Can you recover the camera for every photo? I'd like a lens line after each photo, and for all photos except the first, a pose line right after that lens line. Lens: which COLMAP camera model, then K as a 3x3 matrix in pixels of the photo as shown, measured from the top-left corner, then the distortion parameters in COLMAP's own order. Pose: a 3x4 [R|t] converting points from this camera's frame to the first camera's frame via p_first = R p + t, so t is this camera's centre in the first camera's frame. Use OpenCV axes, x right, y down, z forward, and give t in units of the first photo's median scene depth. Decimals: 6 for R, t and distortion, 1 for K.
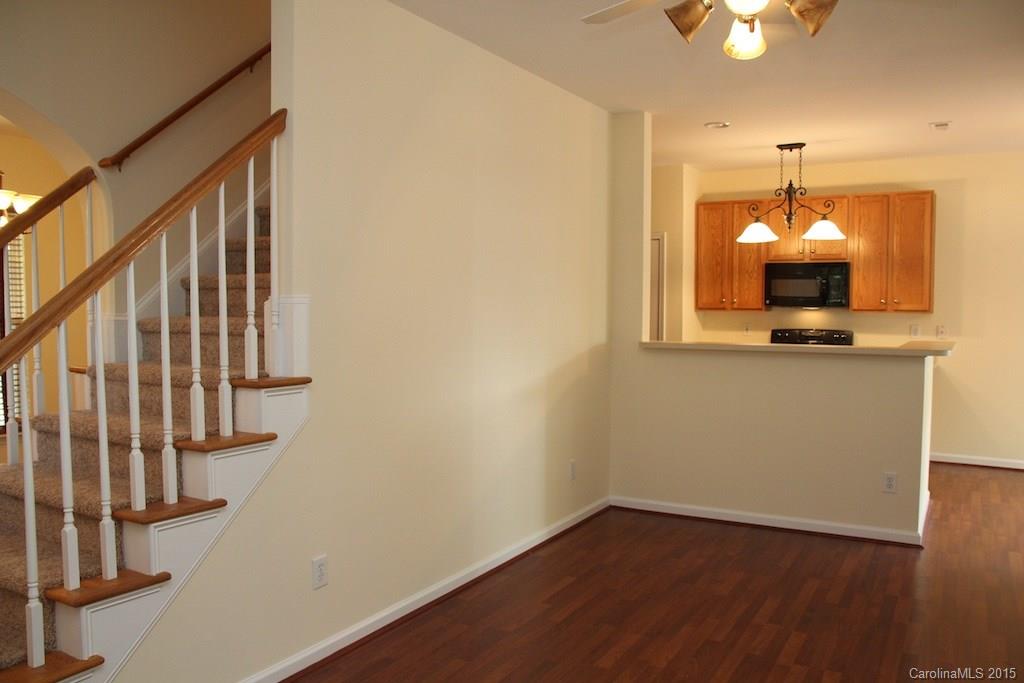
lens RADIAL K [[792.0, 0, 512.1], [0, 792.0, 346.6], [0, 0, 1]] dist [-0.138648, 0.106028]
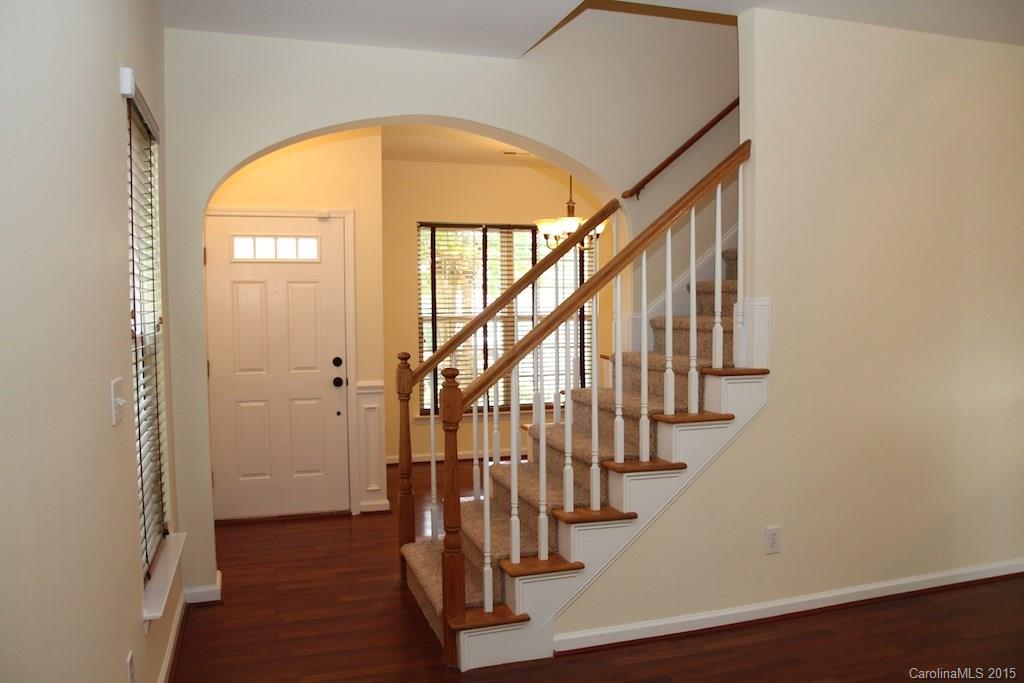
lens RADIAL K [[792.0, 0, 512.1], [0, 792.0, 346.6], [0, 0, 1]] dist [-0.138648, 0.106028]
pose [[0.748734, 0.027294, -0.662308, 0.230728], [-0.026249, 0.999589, 0.011519, 0.002654], [0.662351, 0.008761, 0.749143, -0.118637]]
